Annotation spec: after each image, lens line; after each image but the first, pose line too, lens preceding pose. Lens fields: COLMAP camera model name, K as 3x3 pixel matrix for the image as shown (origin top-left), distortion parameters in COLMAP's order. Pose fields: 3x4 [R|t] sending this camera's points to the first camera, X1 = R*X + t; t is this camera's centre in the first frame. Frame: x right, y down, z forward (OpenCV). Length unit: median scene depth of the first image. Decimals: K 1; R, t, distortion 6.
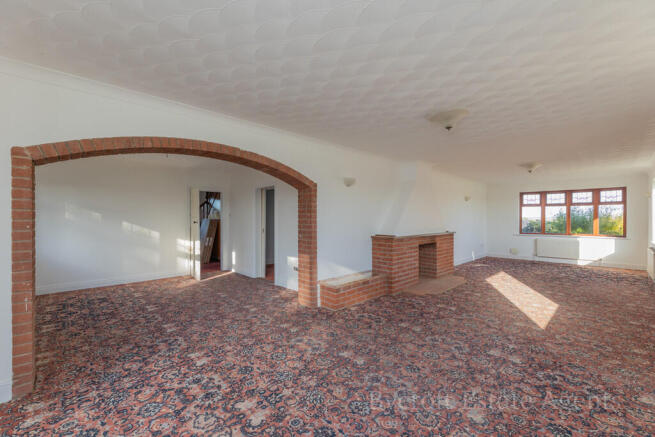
lens RADIAL K [[268.6, 0, 327.7], [0, 268.6, 217.6], [0, 0, 1]] dist [-0.007257, 0.000177]
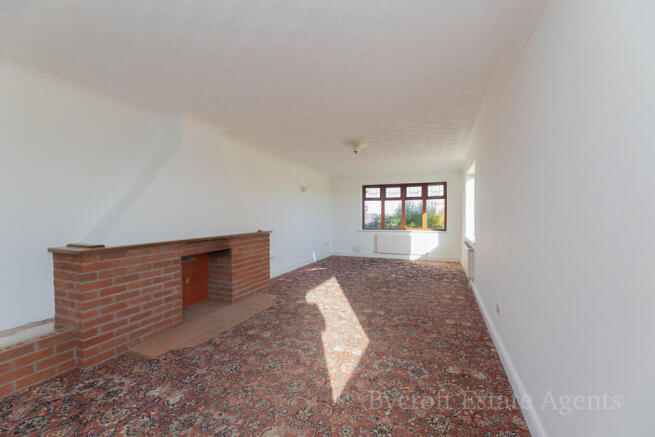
lens RADIAL K [[268.6, 0, 327.5], [0, 268.6, 218.7], [0, 0, 1]] dist [-0.007257, 0.000177]
pose [[0.911450, -0.009173, 0.411308, 0.262473], [0.001891, 0.999834, 0.018108, 0.006544], [-0.411406, -0.015727, 0.911317, 0.232339]]
